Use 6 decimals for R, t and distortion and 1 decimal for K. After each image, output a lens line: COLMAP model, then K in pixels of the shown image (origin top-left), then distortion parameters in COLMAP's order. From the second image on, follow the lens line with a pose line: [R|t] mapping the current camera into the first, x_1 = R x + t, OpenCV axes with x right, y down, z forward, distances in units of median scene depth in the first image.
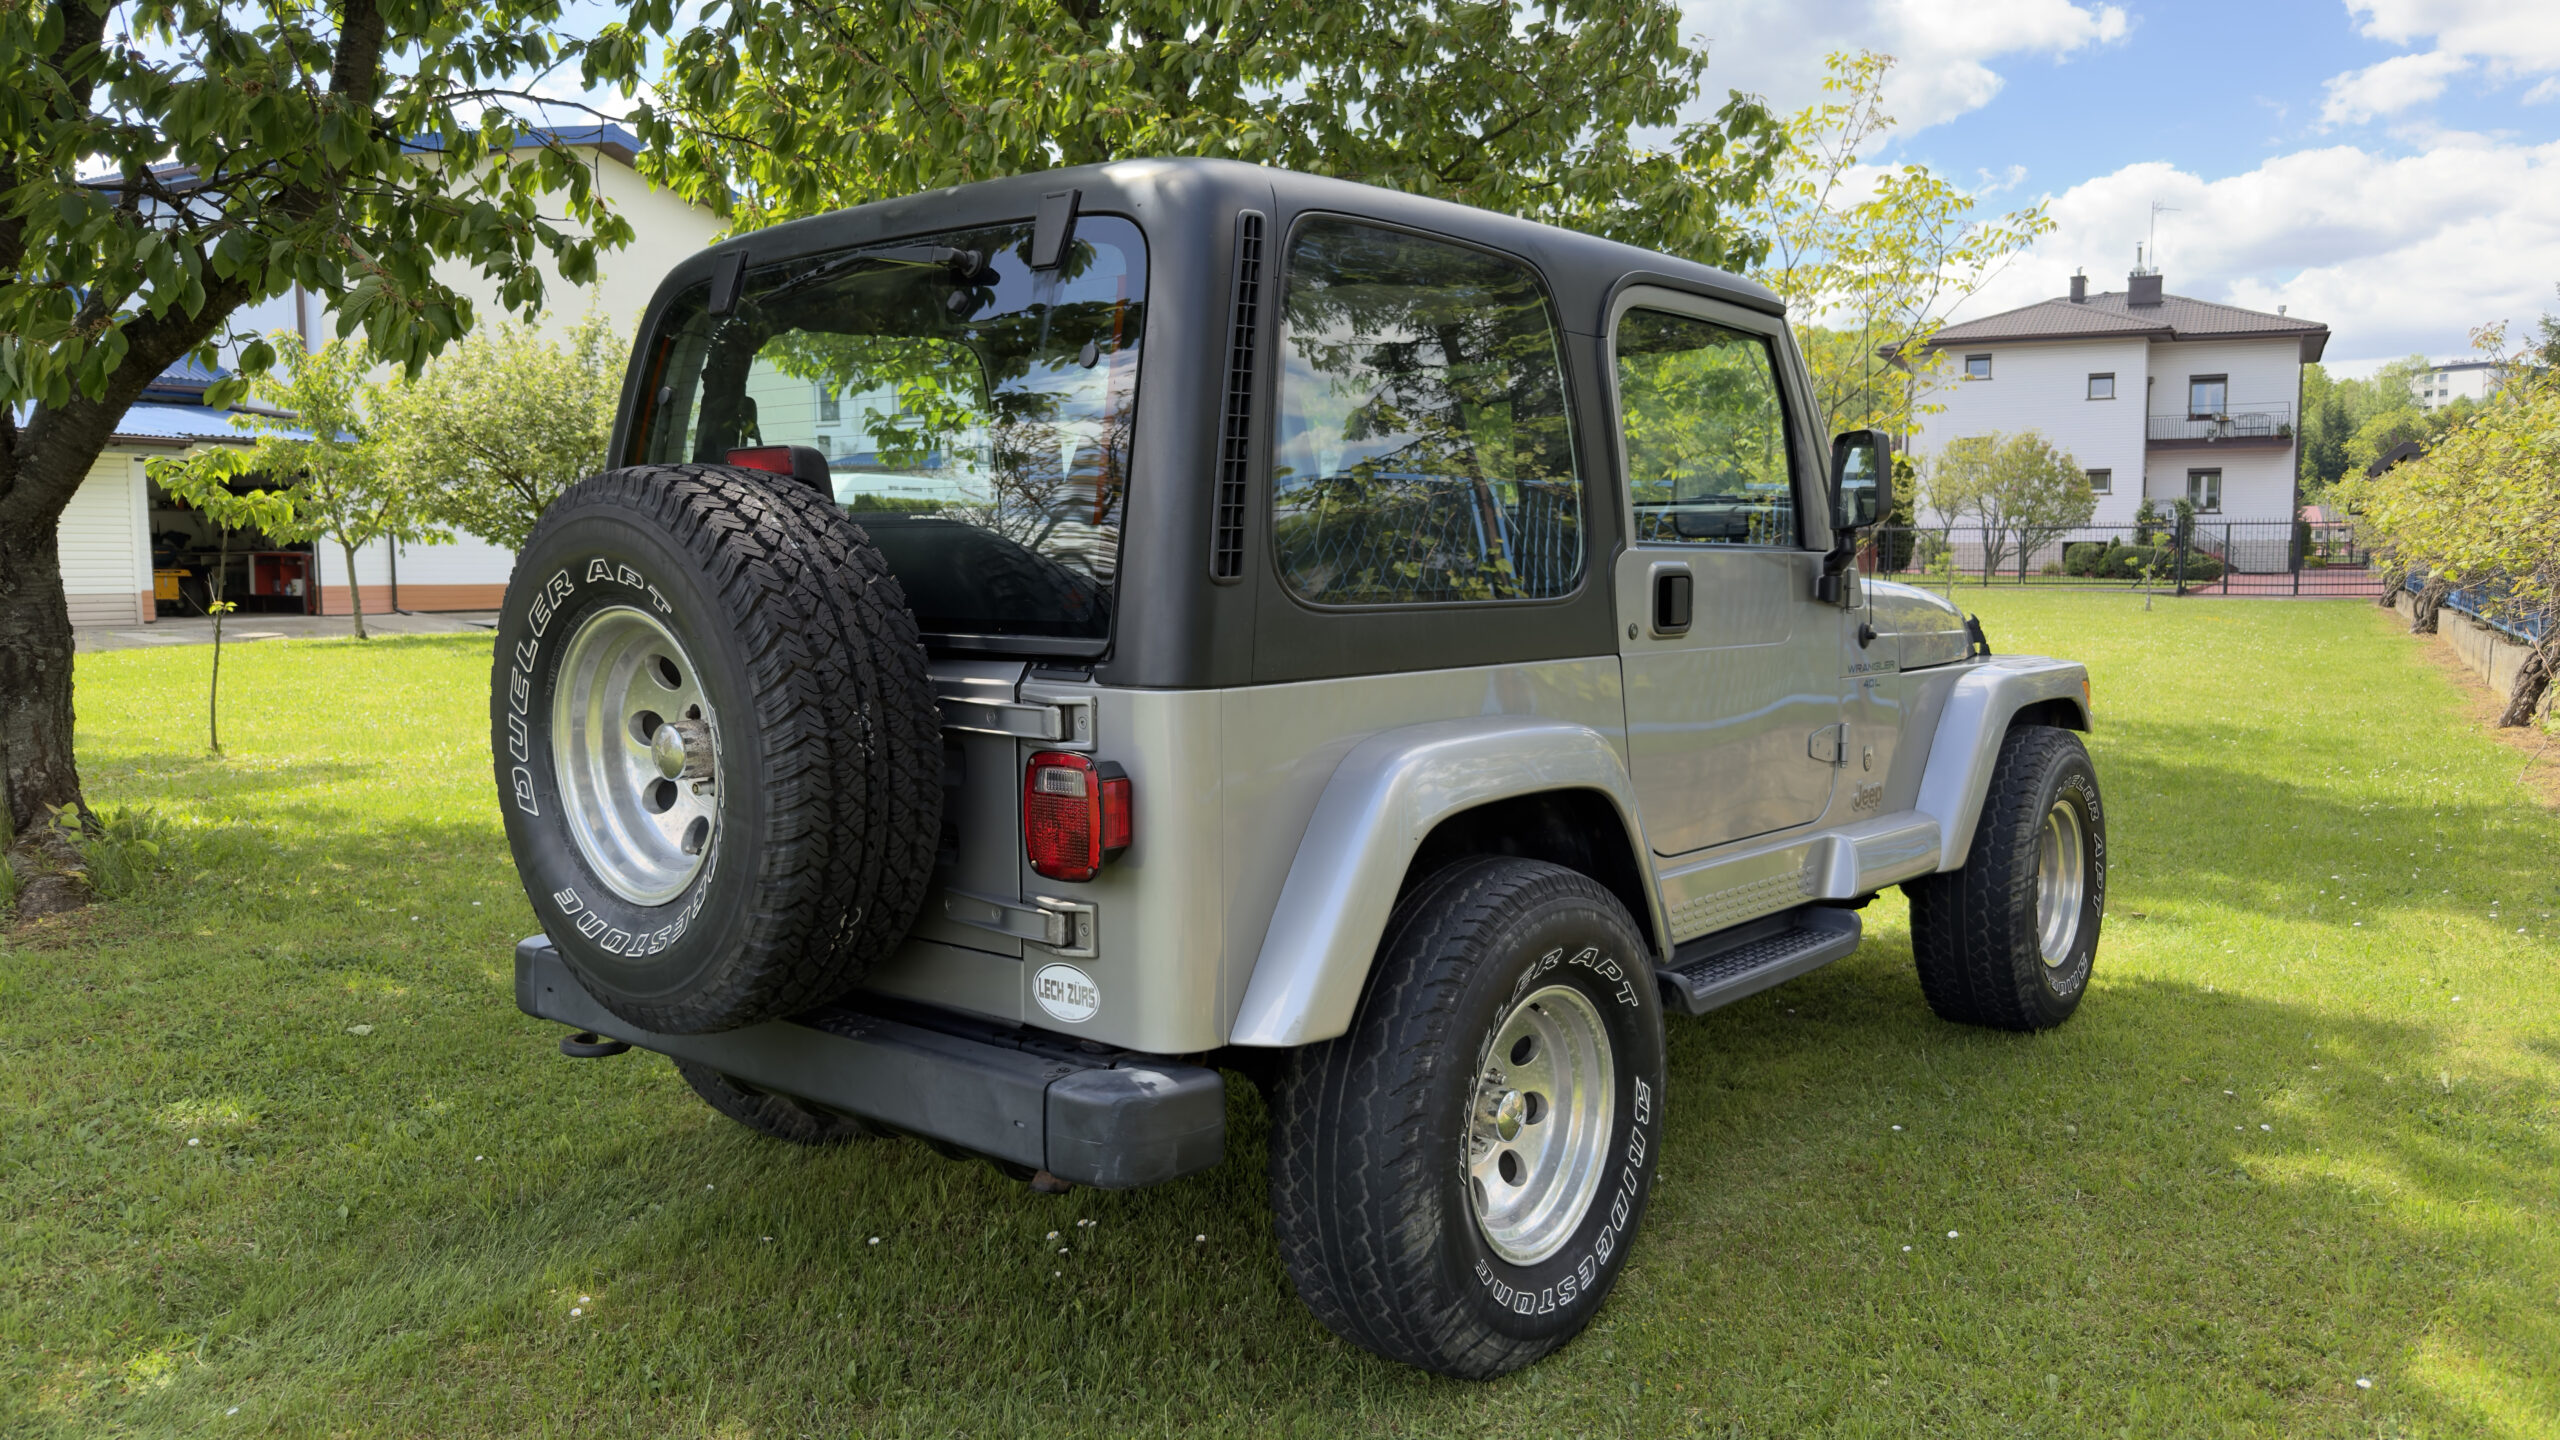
lens RADIAL K [[1782.6, 0, 1280.0], [0, 1782.6, 720.0], [0, 0, 1]] dist [0.151364, -0.002216]
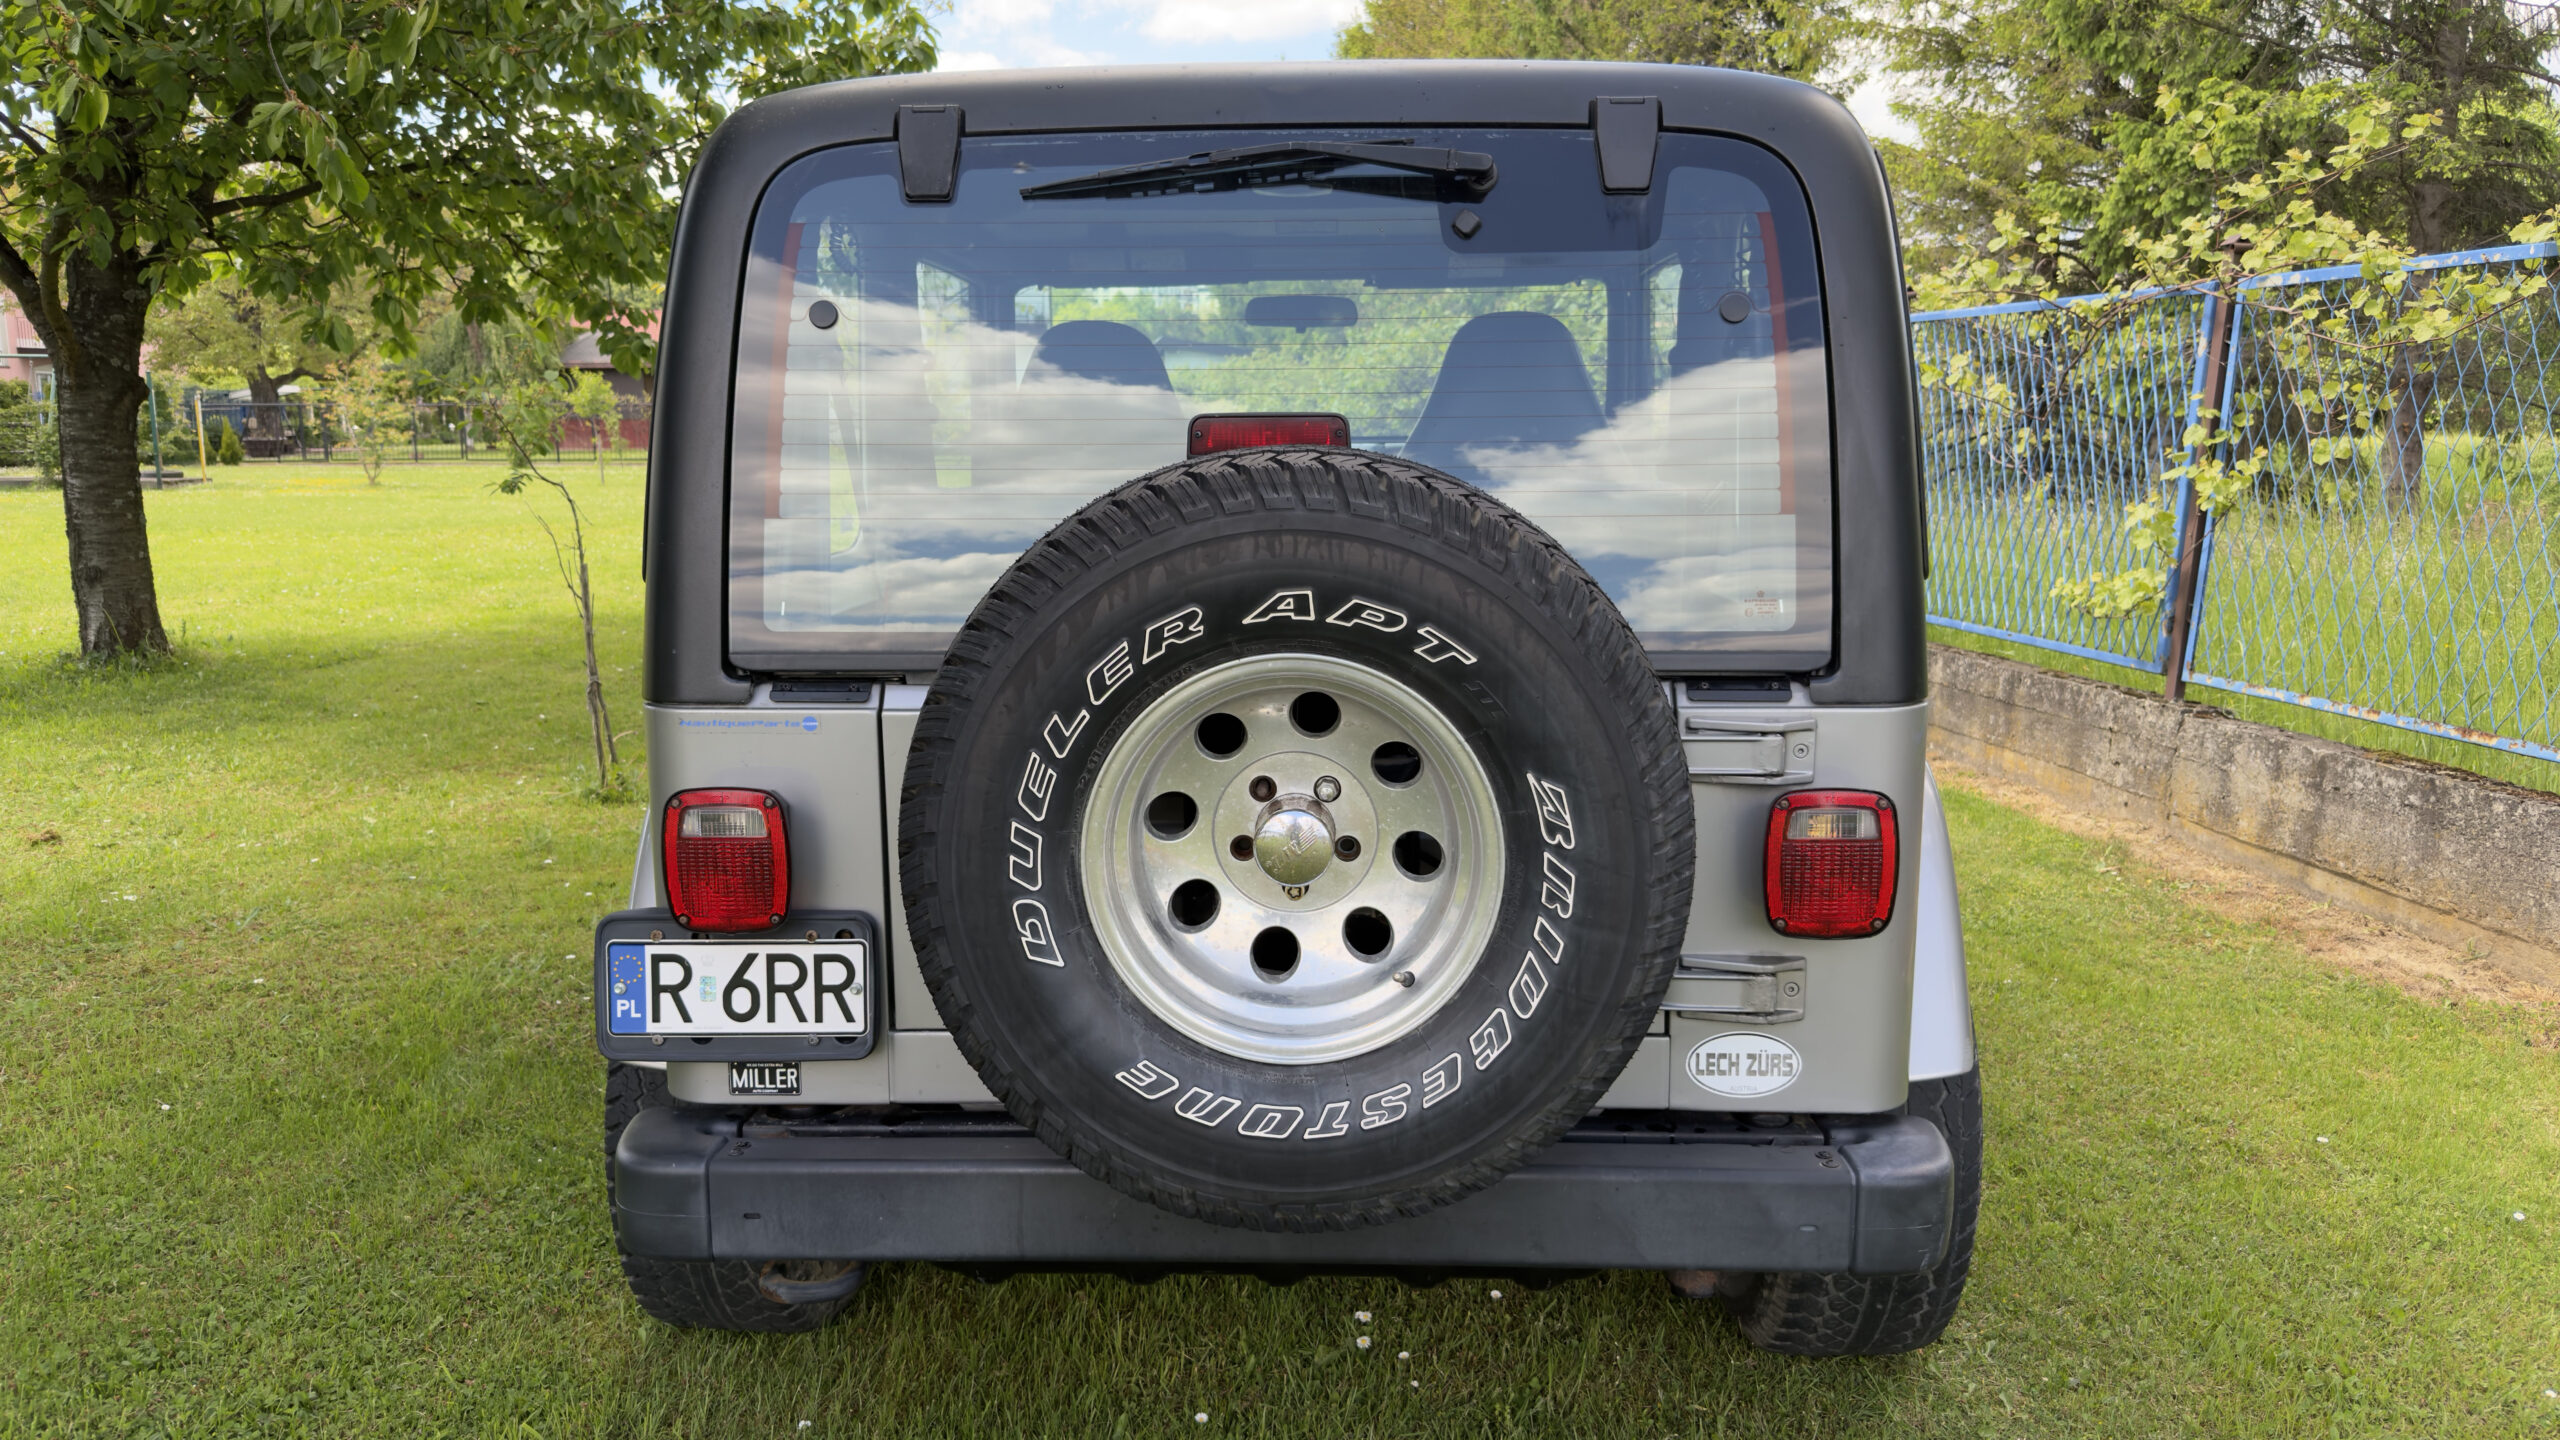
lens RADIAL K [[1782.6, 0, 1280.0], [0, 1782.6, 720.0], [0, 0, 1]] dist [0.151364, -0.002216]
pose [[0.768065, -0.096777, 0.633017, -0.781465], [0.056553, 0.994903, 0.083485, -0.092453], [-0.637870, -0.028323, 0.769623, 0.453902]]
